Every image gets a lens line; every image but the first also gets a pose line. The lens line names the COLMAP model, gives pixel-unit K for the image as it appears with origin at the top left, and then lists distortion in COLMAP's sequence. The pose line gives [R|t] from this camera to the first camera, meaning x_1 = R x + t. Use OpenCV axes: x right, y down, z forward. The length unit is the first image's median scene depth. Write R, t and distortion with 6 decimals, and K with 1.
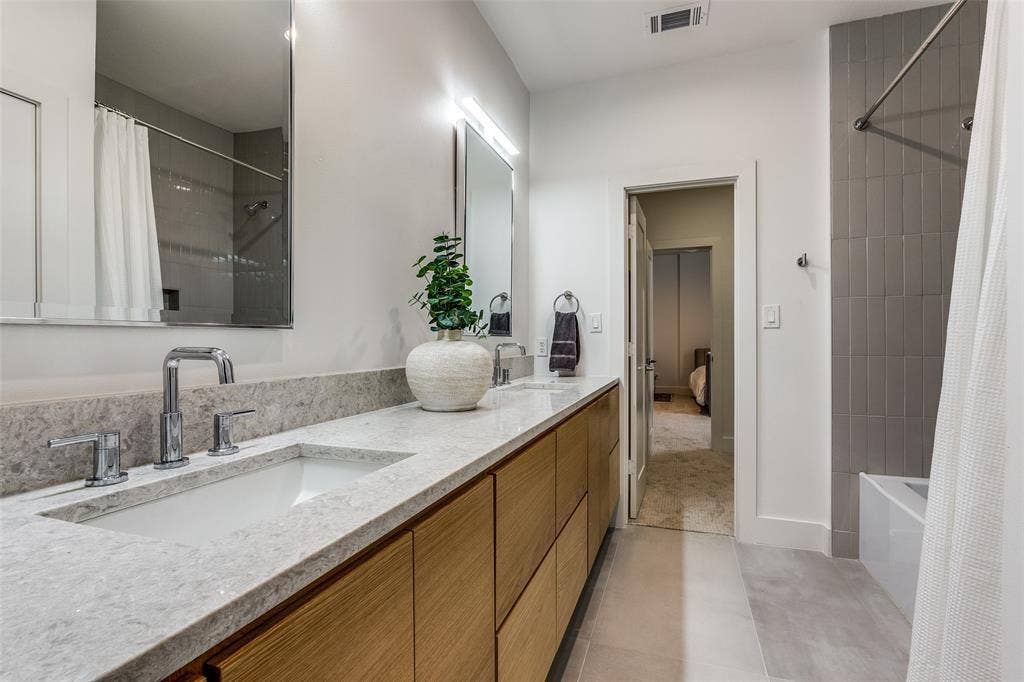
lens RADIAL K [[469.7, 0, 513.7], [0, 469.7, 341.1], [0, 0, 1]] dist [-0.005953, -0.000119]
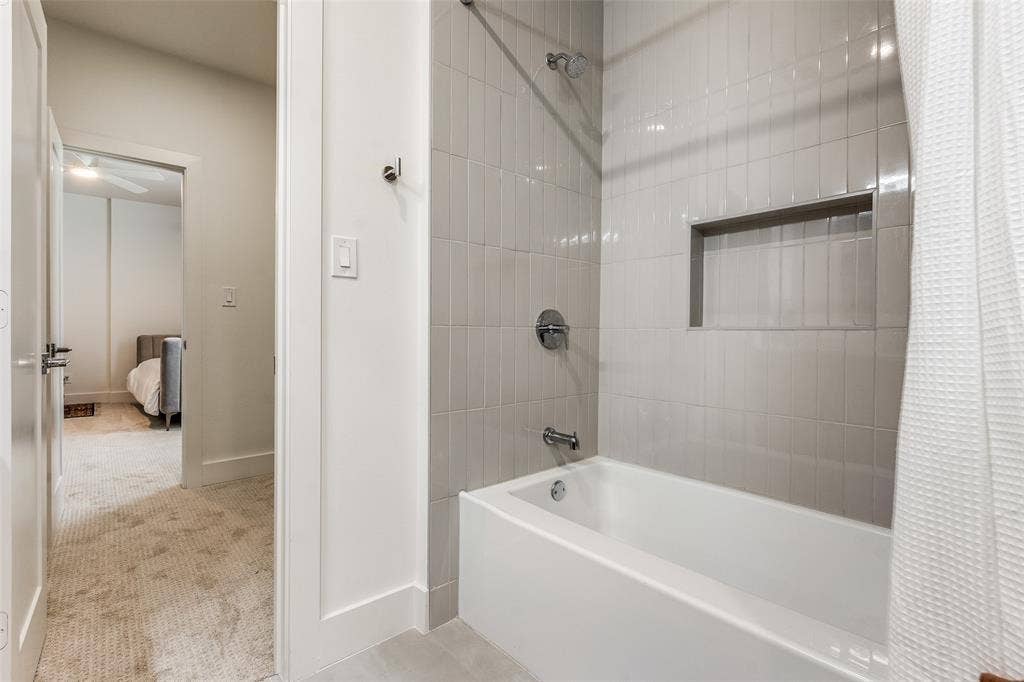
lens RADIAL K [[469.7, 0, 514.4], [0, 469.7, 334.5], [0, 0, 1]] dist [-0.005953, -0.000119]
pose [[0.486043, 0.000647, 0.873935, 0.111951], [-0.003121, 0.999995, 0.000996, 0.029644], [-0.873930, -0.003212, 0.486042, 0.399381]]
